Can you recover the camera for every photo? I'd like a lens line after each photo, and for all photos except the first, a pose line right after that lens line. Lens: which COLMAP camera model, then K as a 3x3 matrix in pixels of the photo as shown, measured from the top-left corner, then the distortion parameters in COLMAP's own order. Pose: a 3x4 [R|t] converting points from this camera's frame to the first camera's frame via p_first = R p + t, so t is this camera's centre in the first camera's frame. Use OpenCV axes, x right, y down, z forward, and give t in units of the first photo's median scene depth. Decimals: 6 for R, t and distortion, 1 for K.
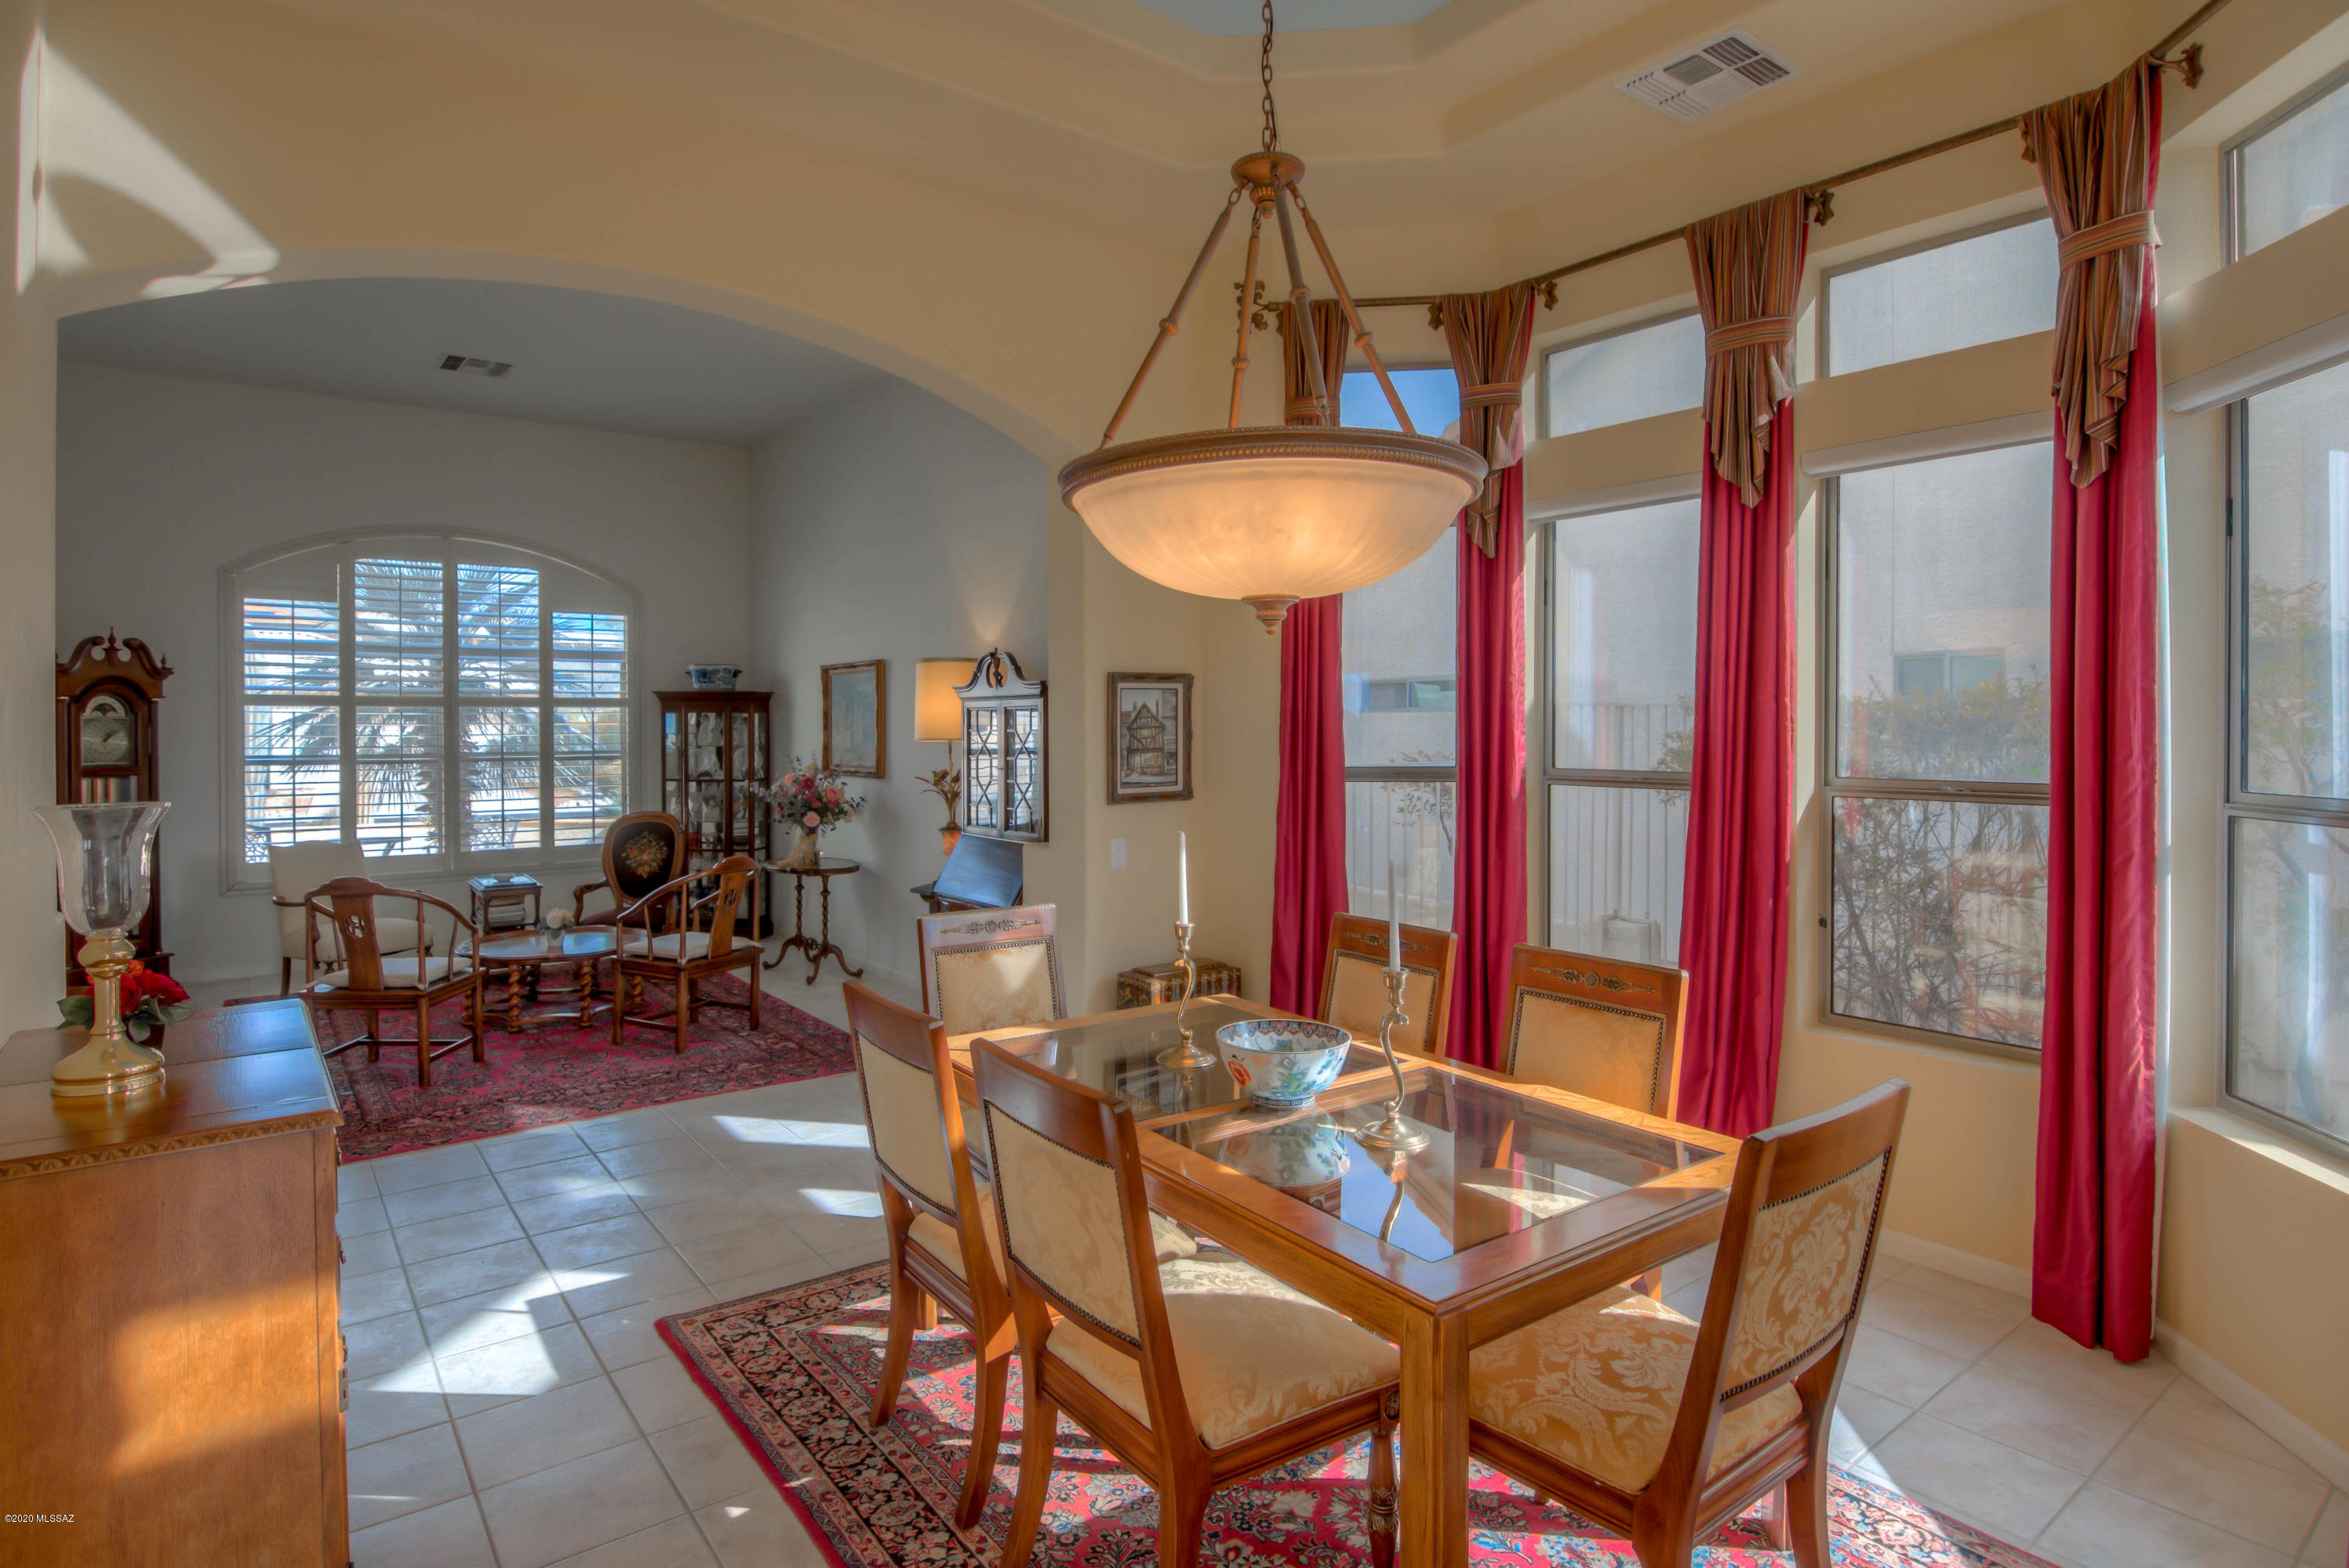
lens RADIAL K [[1252.4, 0, 1179.8], [0, 1252.4, 746.2], [0, 0, 1]] dist [-0.024452, 0.000397]
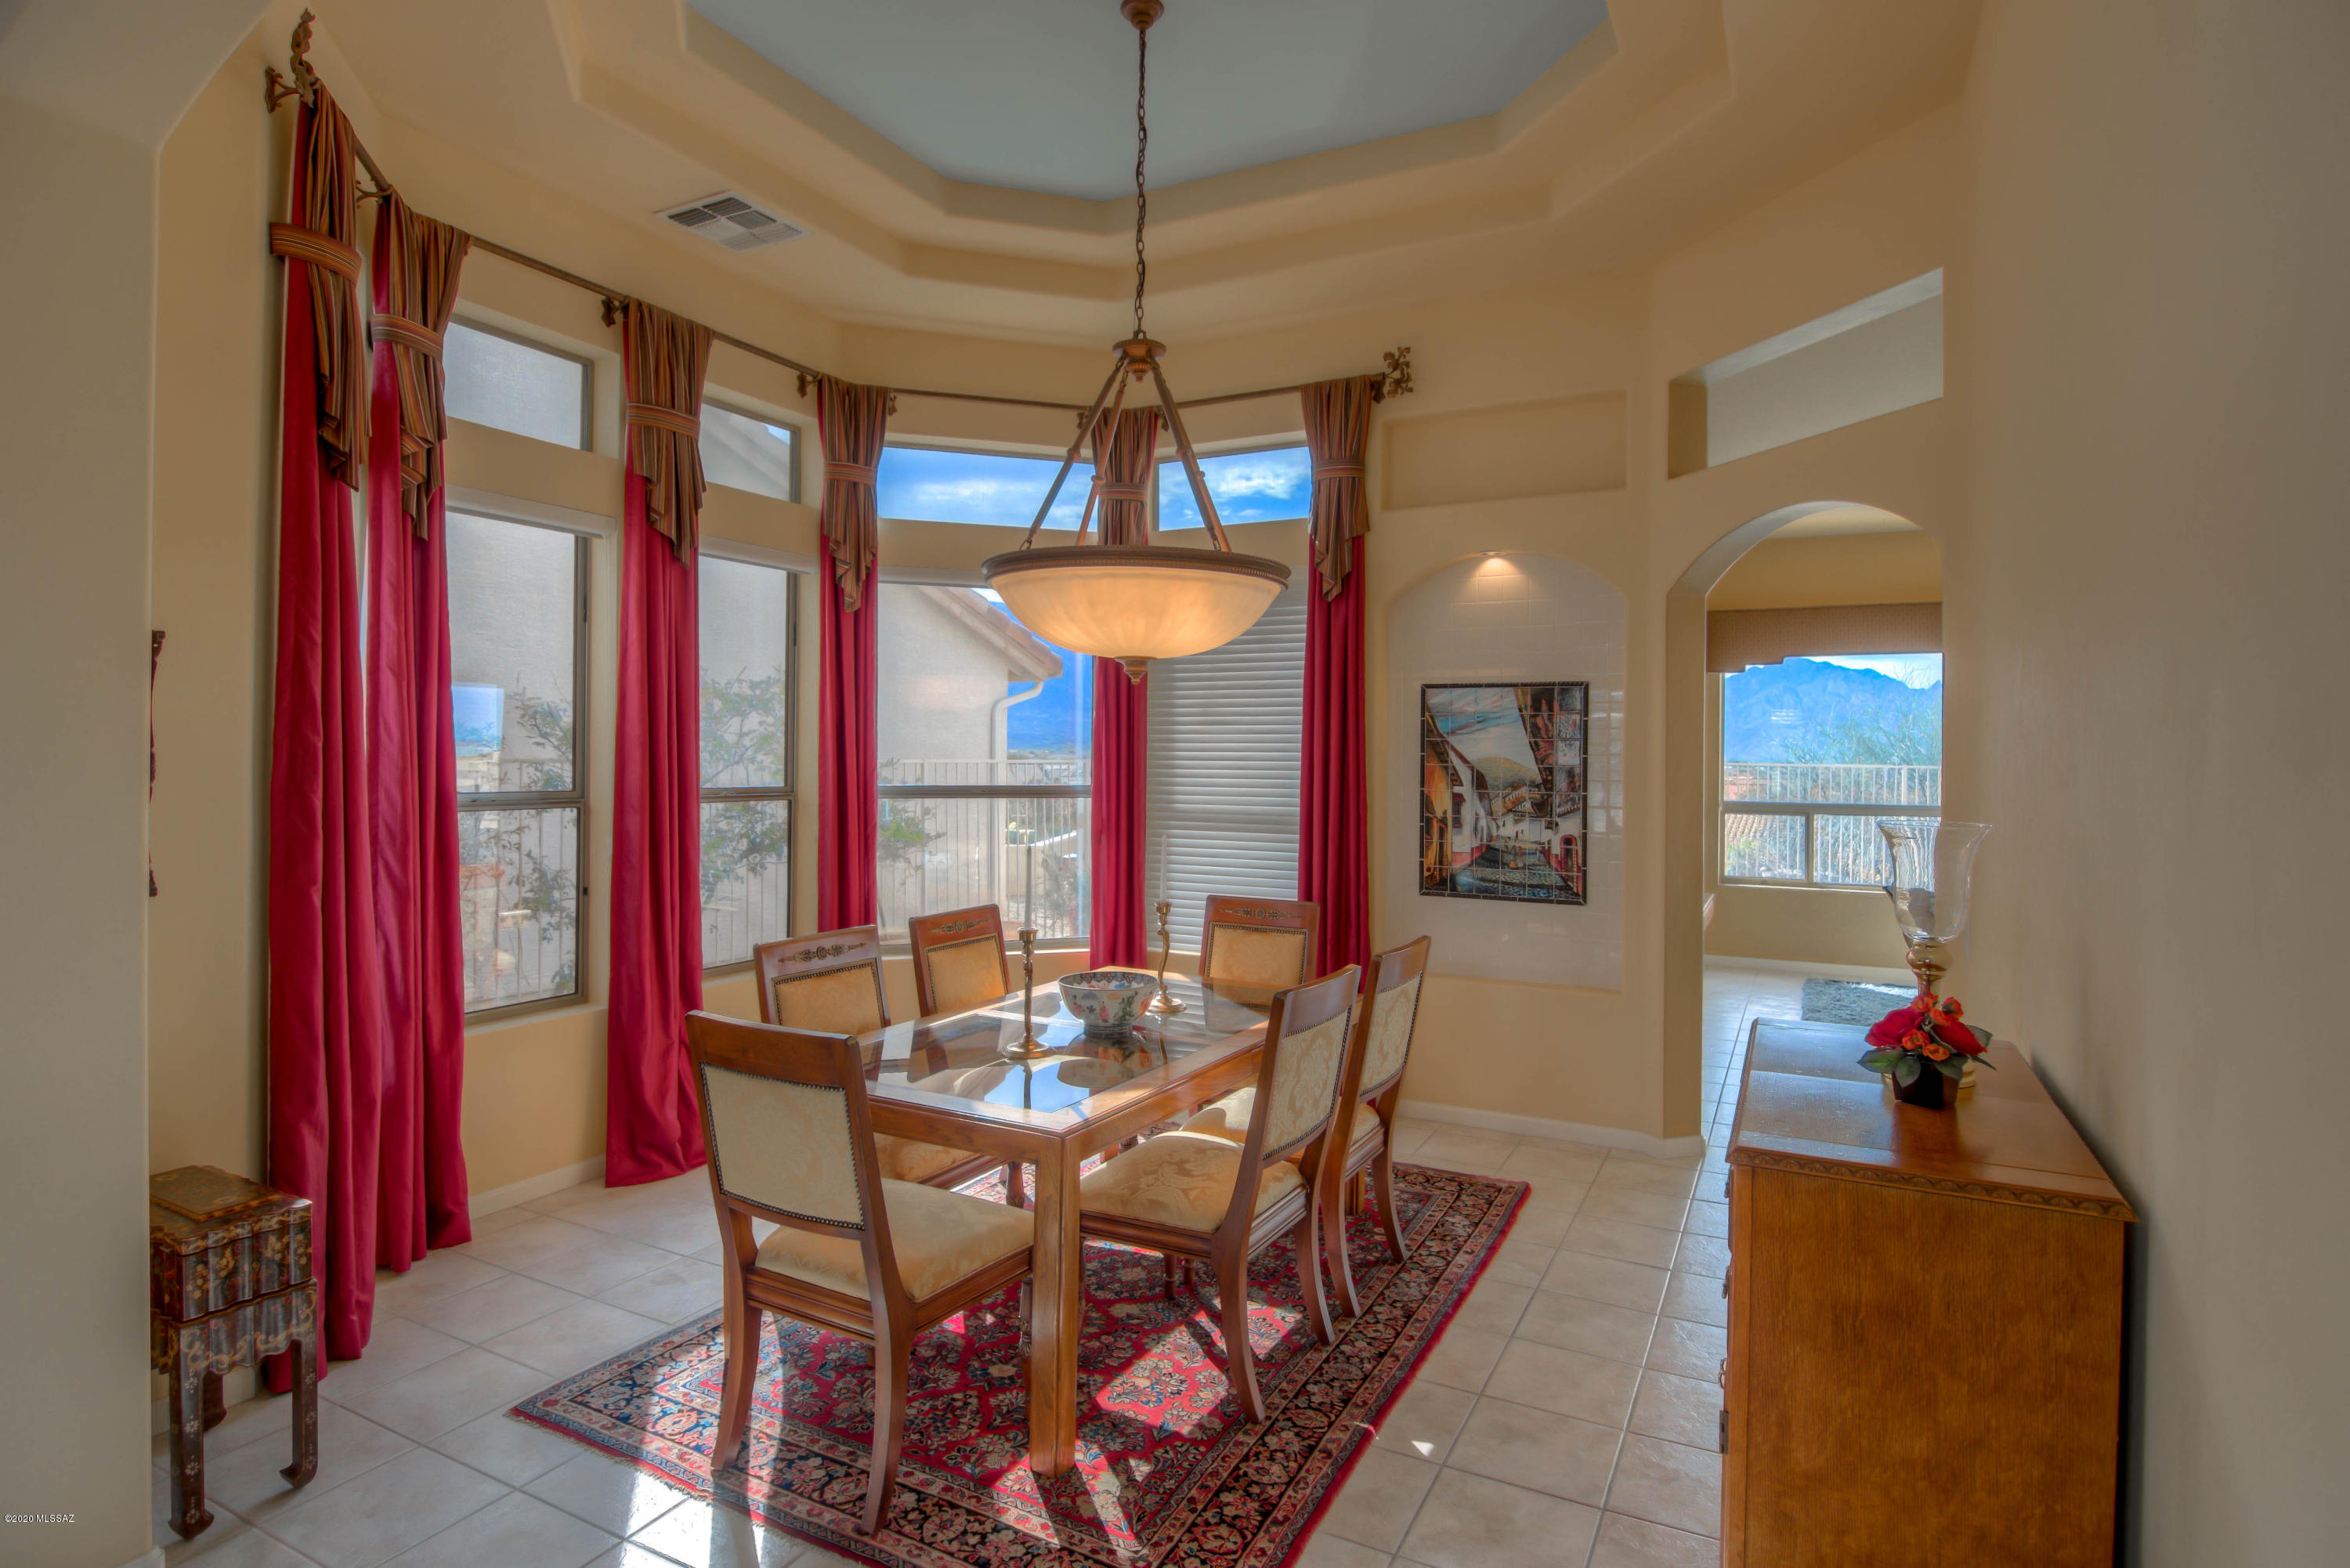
lens RADIAL K [[1225.4, 0, 1175.0], [0, 1225.4, 784.0], [0, 0, 1]] dist [0.000462, -0.000075]
pose [[-0.425446, -0.020910, 0.904742, -1.056616], [0.006182, 0.999643, 0.026010, -0.016871], [-0.904963, 0.016658, -0.425164, 1.384856]]
